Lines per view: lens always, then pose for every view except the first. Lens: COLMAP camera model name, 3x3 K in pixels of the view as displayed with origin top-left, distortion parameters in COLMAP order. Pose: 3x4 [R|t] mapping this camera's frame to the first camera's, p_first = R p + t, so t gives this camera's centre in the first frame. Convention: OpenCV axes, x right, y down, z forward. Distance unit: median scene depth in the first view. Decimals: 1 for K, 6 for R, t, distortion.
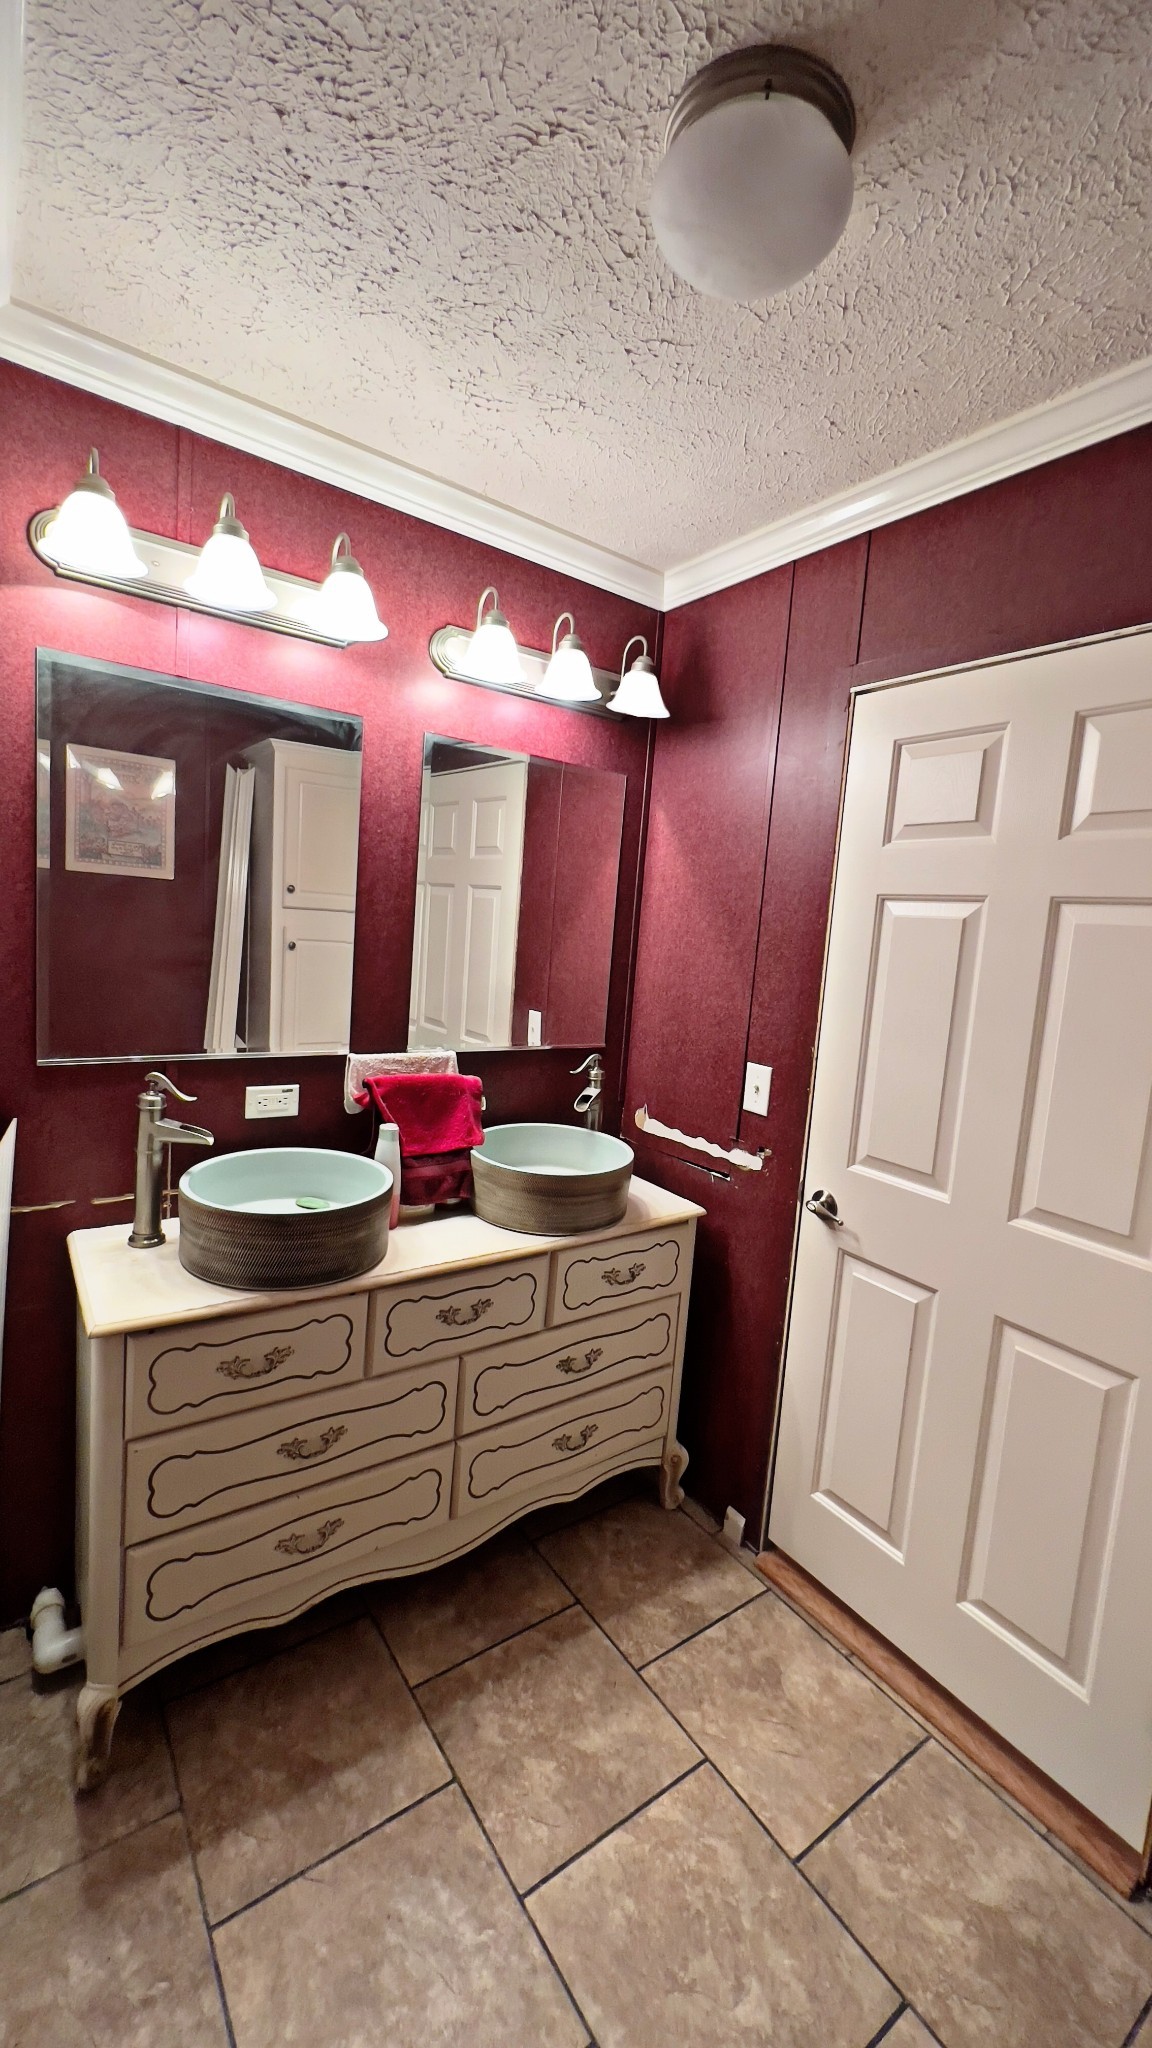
lens RADIAL K [[818.7, 0, 574.7], [0, 818.7, 1017.4], [0, 0, 1]] dist [0.000993, 0.001000]
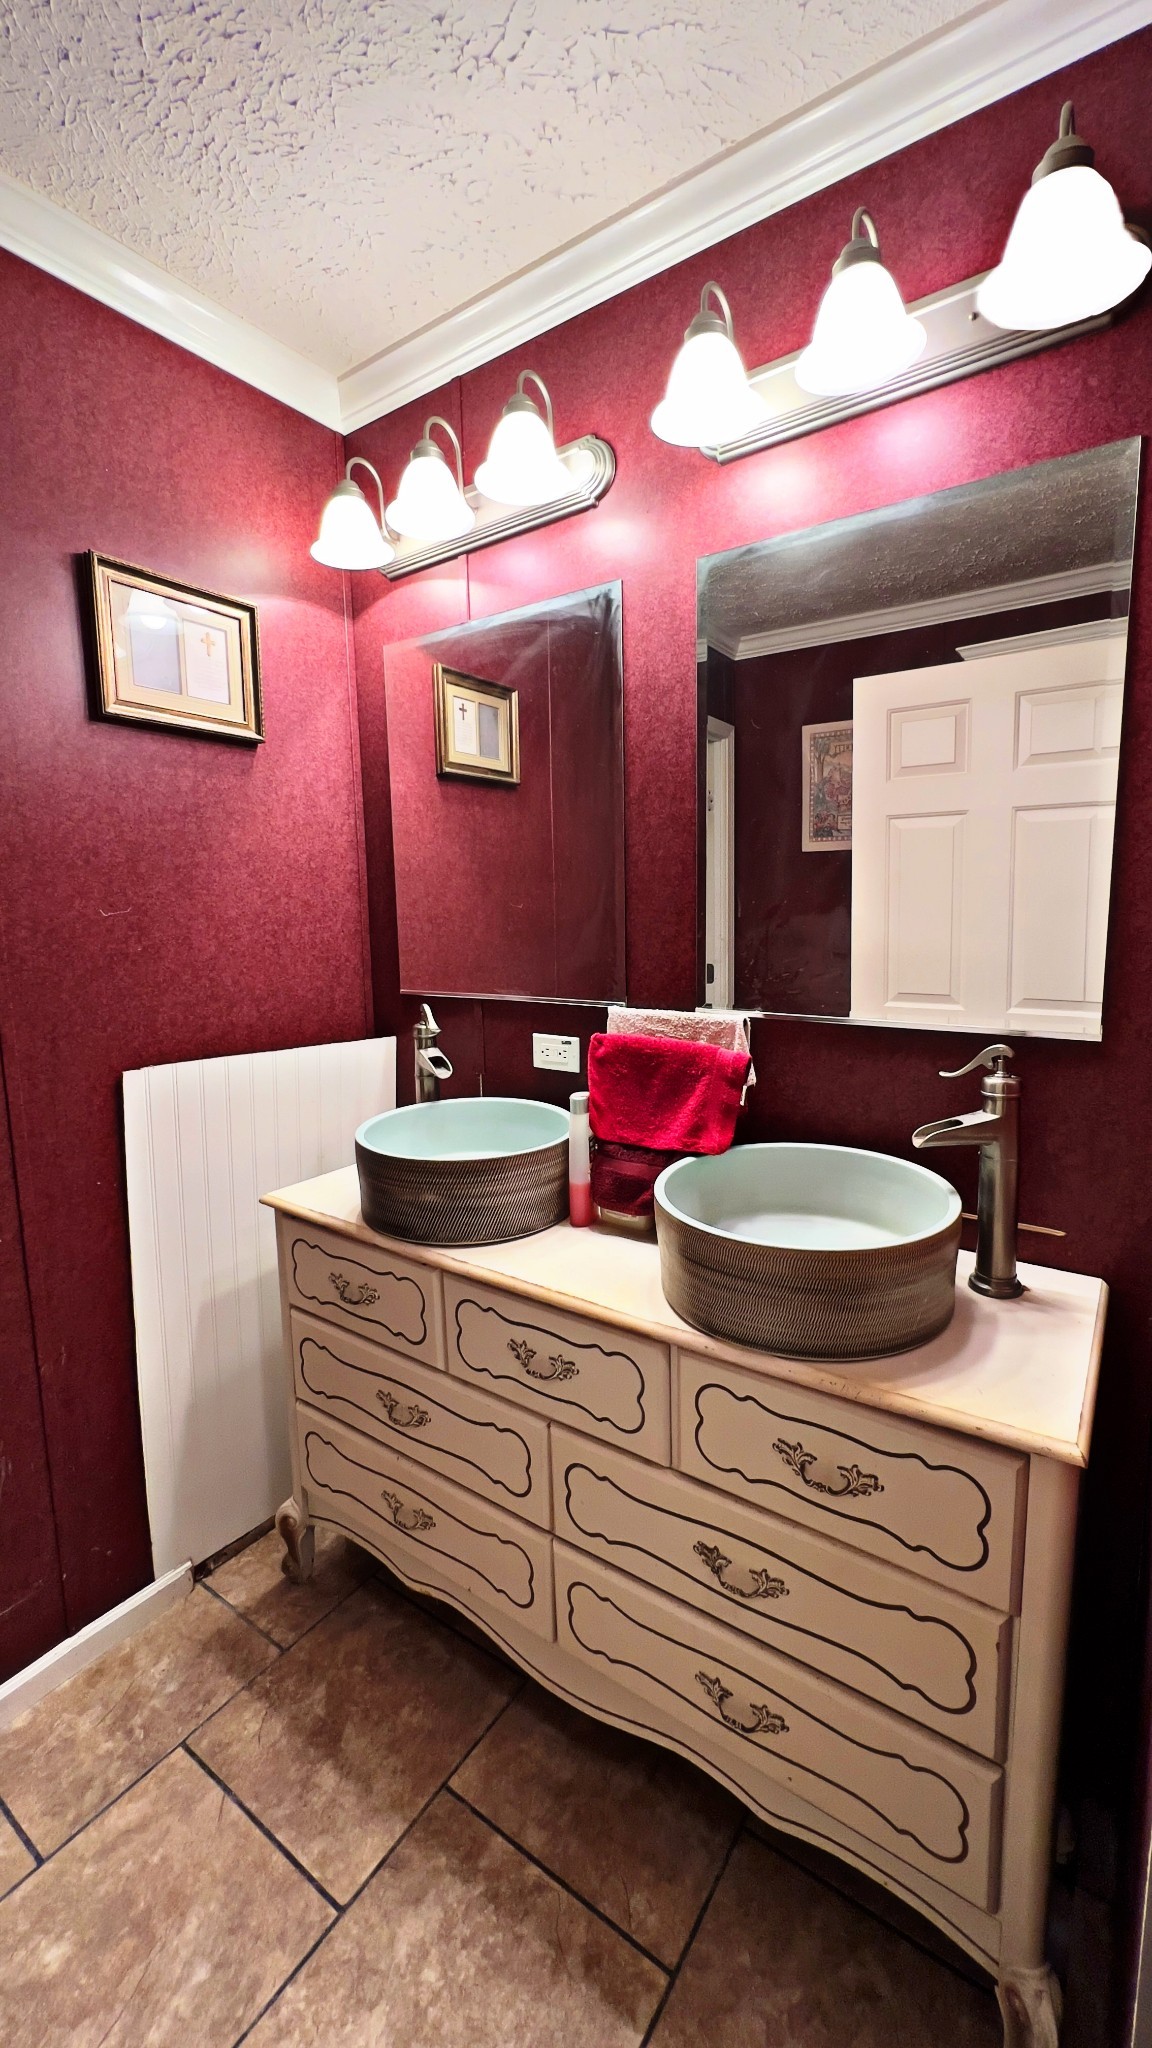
lens RADIAL K [[818.7, 0, 578.1], [0, 818.7, 1016.4], [0, 0, 1]] dist [0.000993, 0.001000]
pose [[0.332809, 0.046068, -0.941868, 0.553087], [-0.063959, 0.997609, 0.026194, 0.041208], [0.940823, 0.051523, 0.334960, 0.802003]]
